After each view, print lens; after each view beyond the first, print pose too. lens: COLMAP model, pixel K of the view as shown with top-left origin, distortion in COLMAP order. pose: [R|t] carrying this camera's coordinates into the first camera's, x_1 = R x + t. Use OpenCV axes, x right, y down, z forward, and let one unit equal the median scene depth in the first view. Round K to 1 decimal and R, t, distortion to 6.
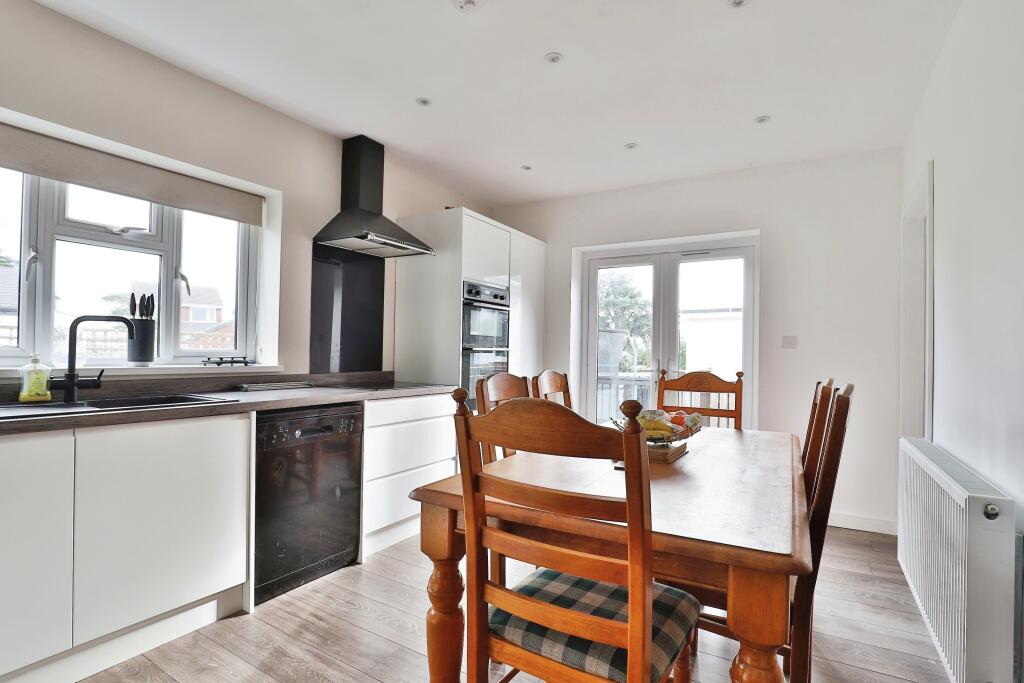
lens RADIAL K [[496.3, 0, 513.7], [0, 496.3, 347.8], [0, 0, 1]] dist [-0.028009, 0.004252]
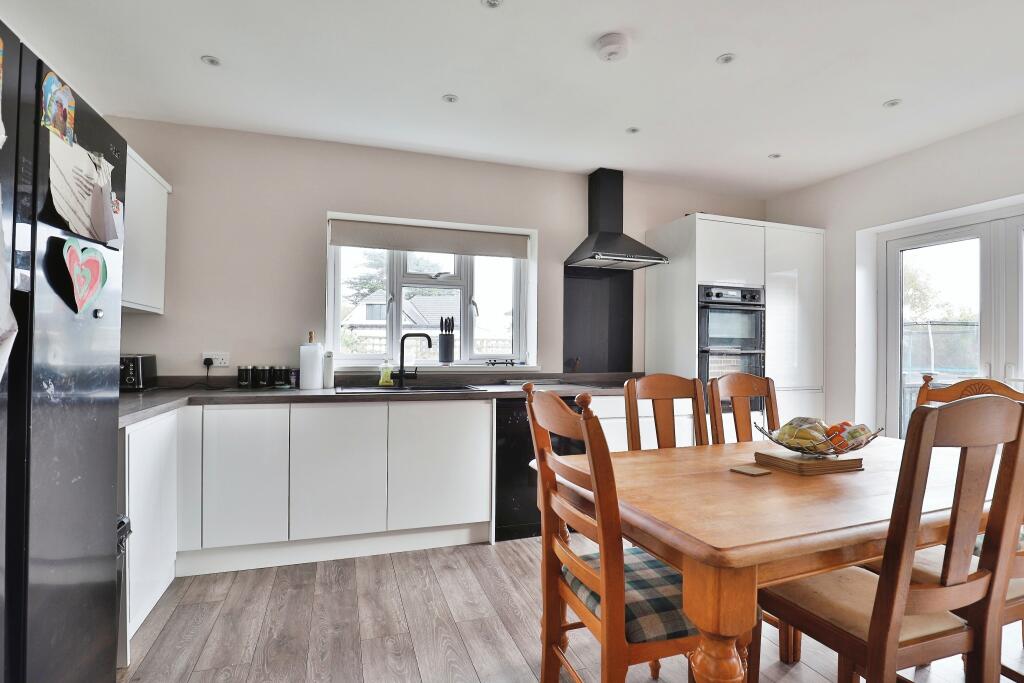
lens RADIAL K [[496.3, 0, 515.4], [0, 496.3, 346.7], [0, 0, 1]] dist [-0.028009, 0.004252]
pose [[0.771929, -0.016749, -0.635488, 0.294721], [0.010563, 0.999853, -0.013521, 0.002119], [0.635621, 0.003724, 0.771993, -0.026947]]
